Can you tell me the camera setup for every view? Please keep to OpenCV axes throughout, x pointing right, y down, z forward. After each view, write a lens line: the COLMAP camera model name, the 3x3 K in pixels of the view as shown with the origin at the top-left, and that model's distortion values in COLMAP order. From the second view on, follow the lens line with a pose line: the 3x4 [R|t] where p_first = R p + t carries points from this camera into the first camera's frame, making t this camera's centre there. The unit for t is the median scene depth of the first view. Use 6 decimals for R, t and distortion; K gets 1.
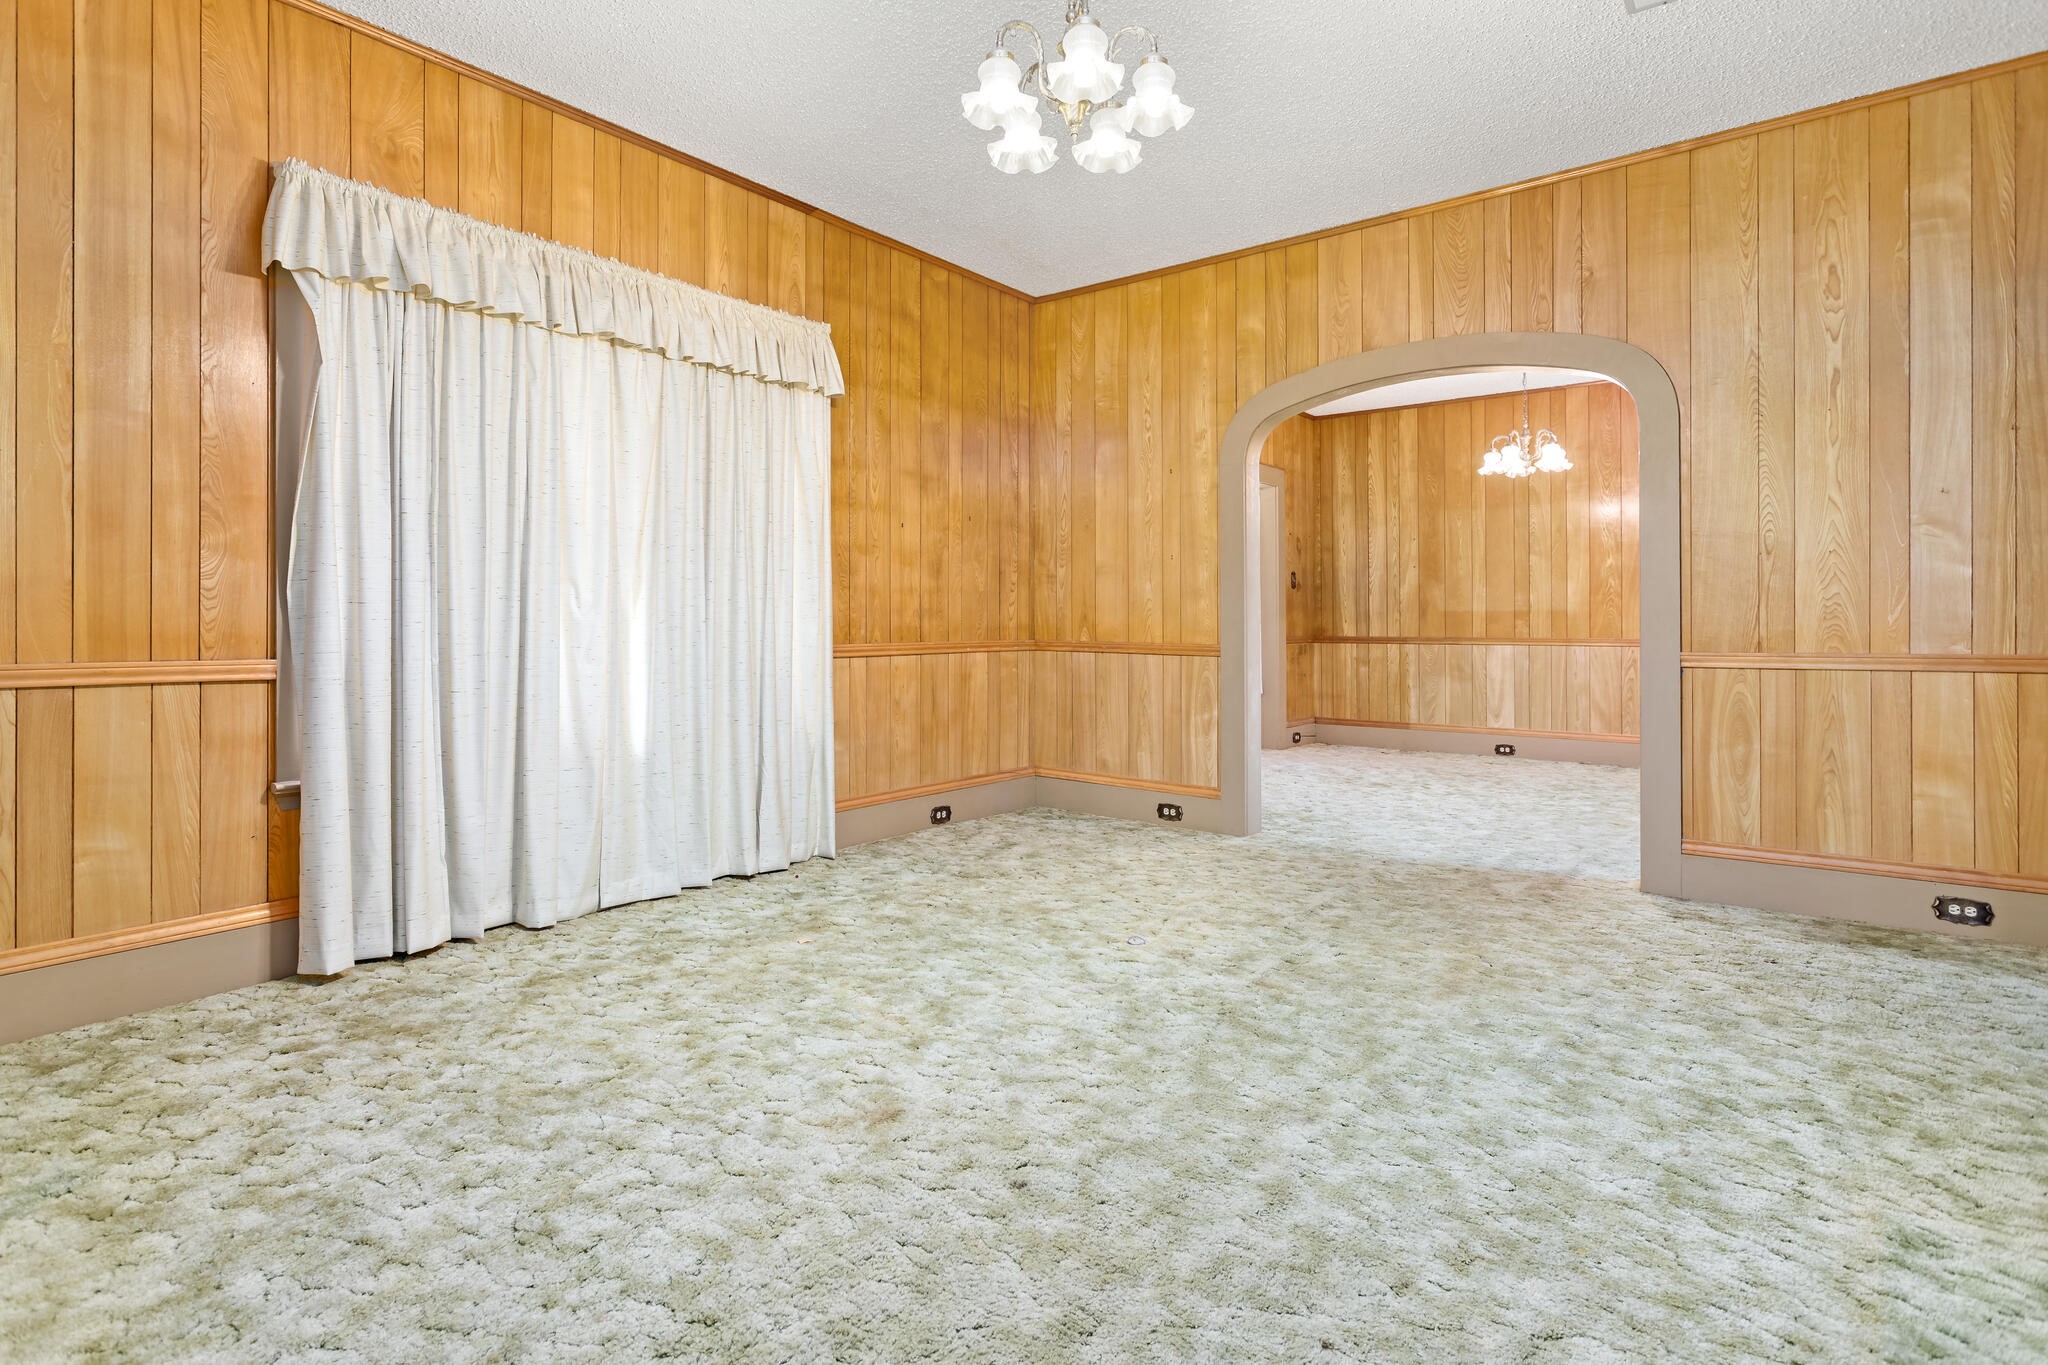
lens RADIAL K [[1031.3, 0, 1023.0], [0, 1031.3, 614.5], [0, 0, 1]] dist [-0.004555, -0.000097]
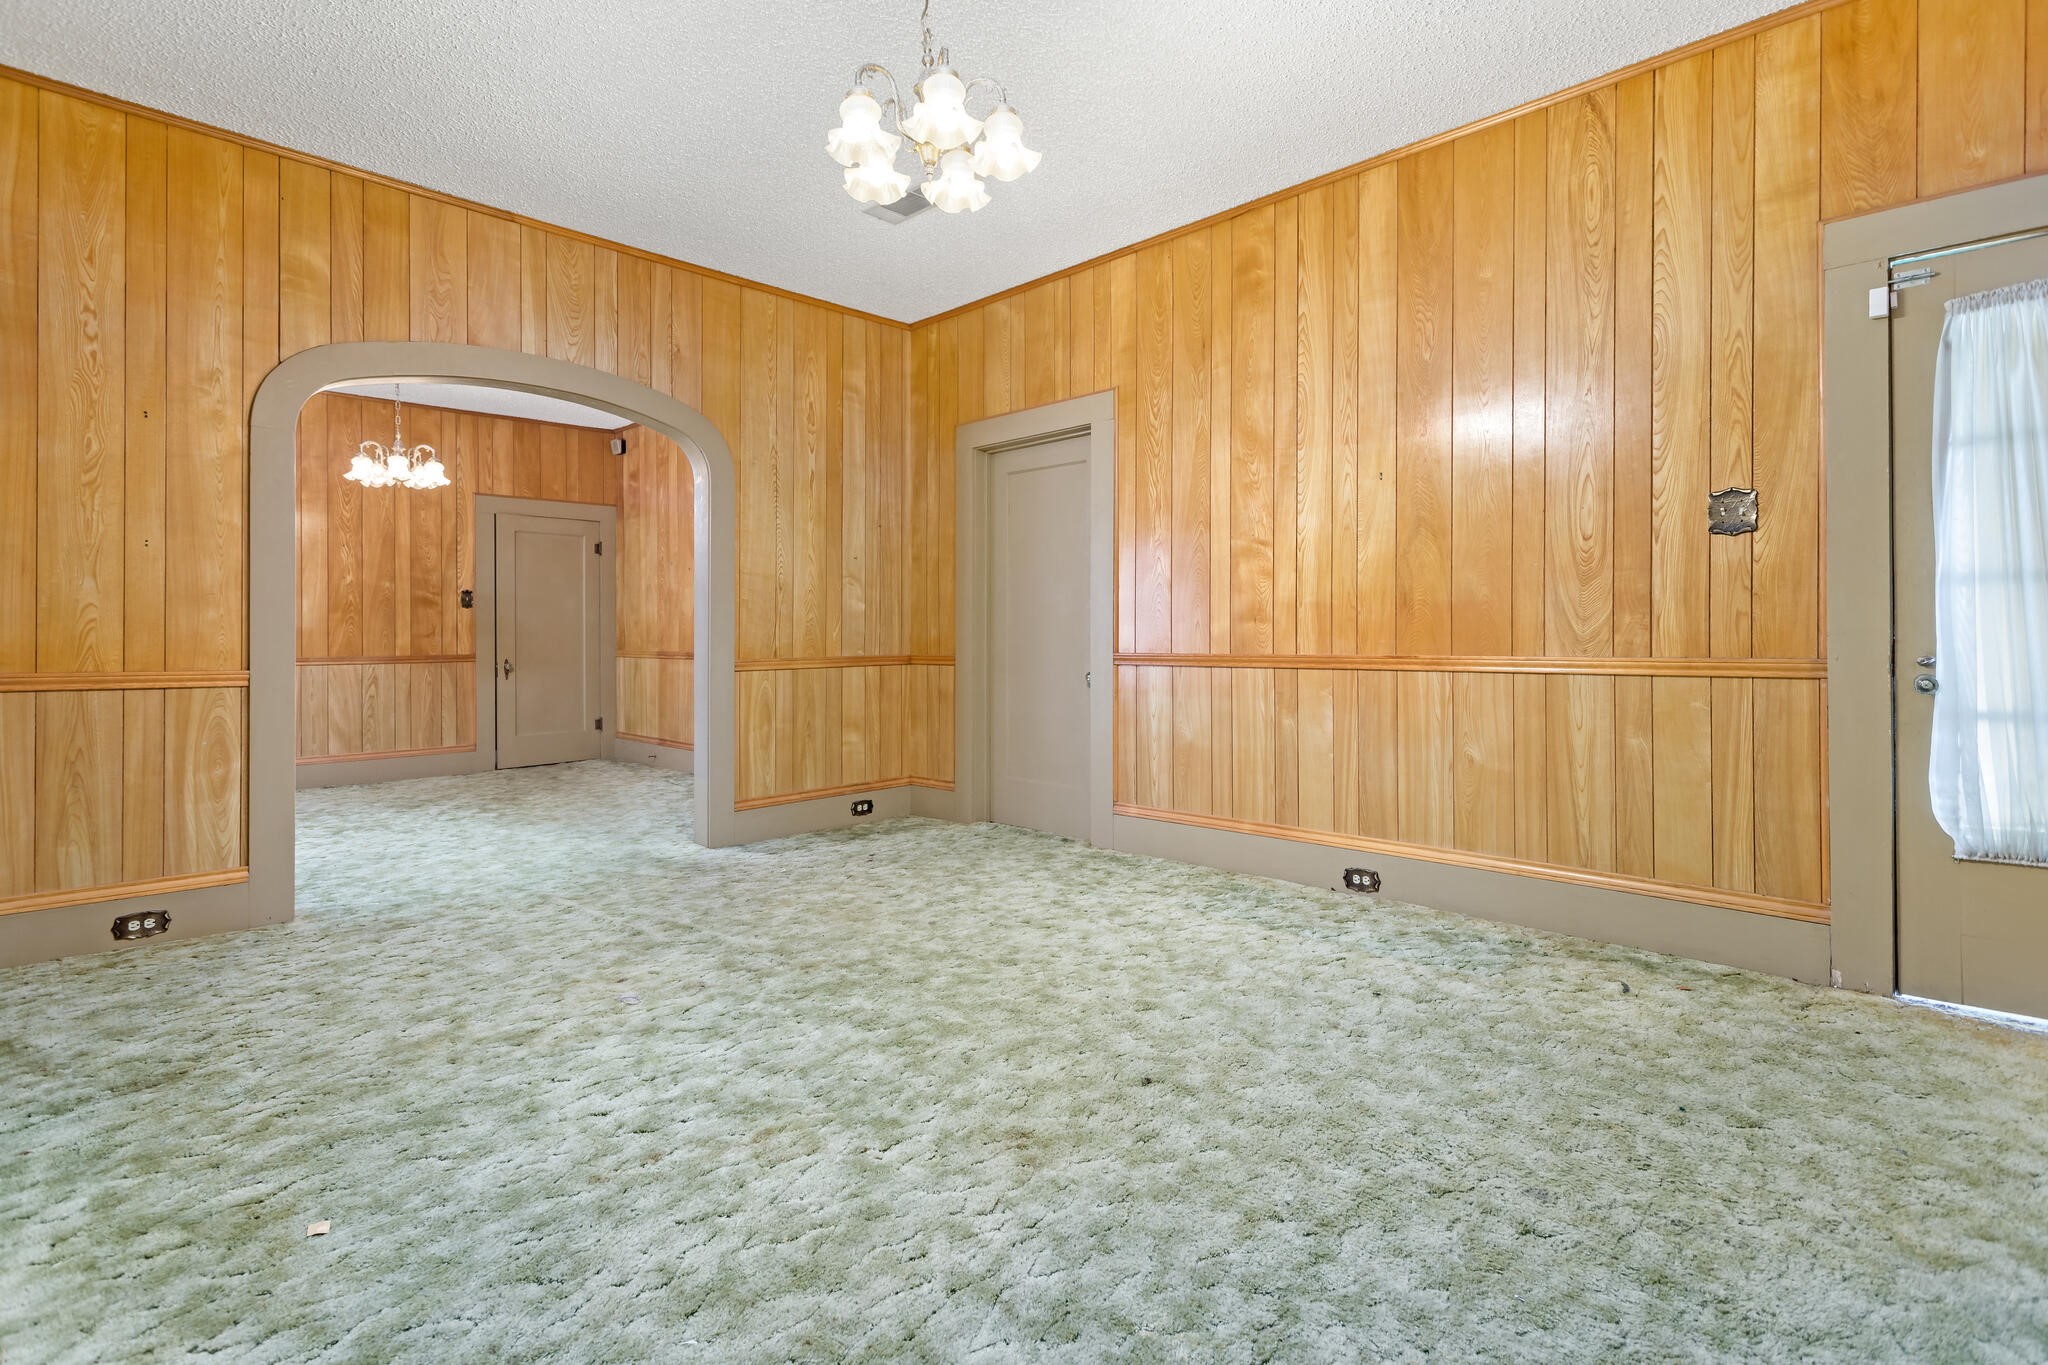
lens RADIAL K [[989.8, 0, 1022.1], [0, 989.8, 636.6], [0, 0, 1]] dist [0.000781, 0.000151]
pose [[0.099742, 0.000358, 0.995013, -0.611045], [-0.001507, 0.999999, -0.000209, 0.006246], [-0.995012, -0.001479, 0.099742, 0.517305]]
